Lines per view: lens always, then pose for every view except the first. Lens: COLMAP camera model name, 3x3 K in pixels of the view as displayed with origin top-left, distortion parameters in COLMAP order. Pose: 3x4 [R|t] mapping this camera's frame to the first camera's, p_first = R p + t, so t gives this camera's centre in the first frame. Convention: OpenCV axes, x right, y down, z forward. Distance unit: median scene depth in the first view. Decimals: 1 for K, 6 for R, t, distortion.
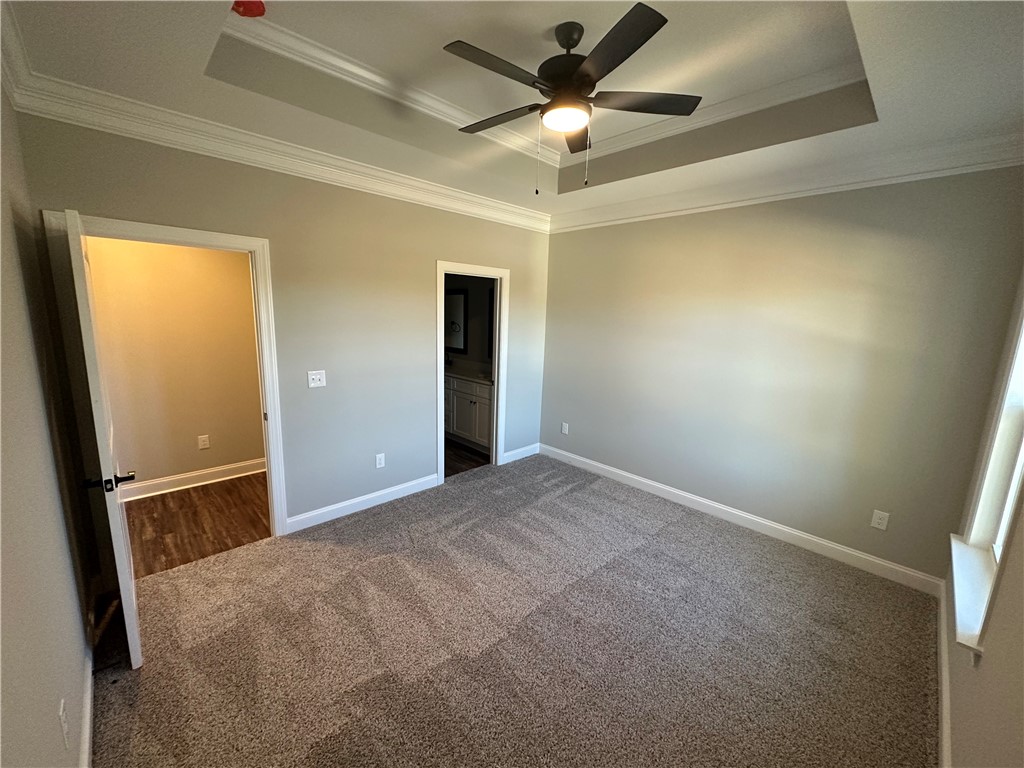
lens RADIAL K [[406.4, 0, 514.3], [0, 406.4, 382.8], [0, 0, 1]] dist [-0.003623, -0.000396]
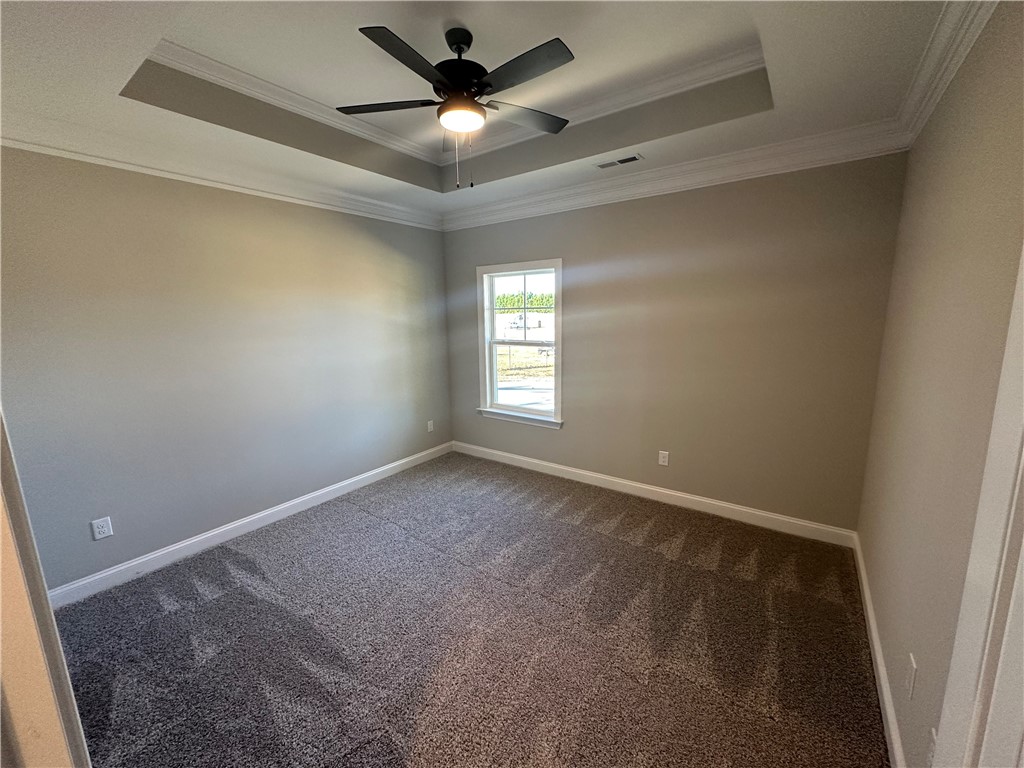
lens RADIAL K [[406.4, 0, 515.1], [0, 406.4, 382.5], [0, 0, 1]] dist [-0.003623, -0.000396]
pose [[-0.176889, -0.194658, 0.964789, -0.568218], [0.183445, 0.956550, 0.226629, -0.117497], [-0.966984, 0.217074, -0.133494, 0.628183]]
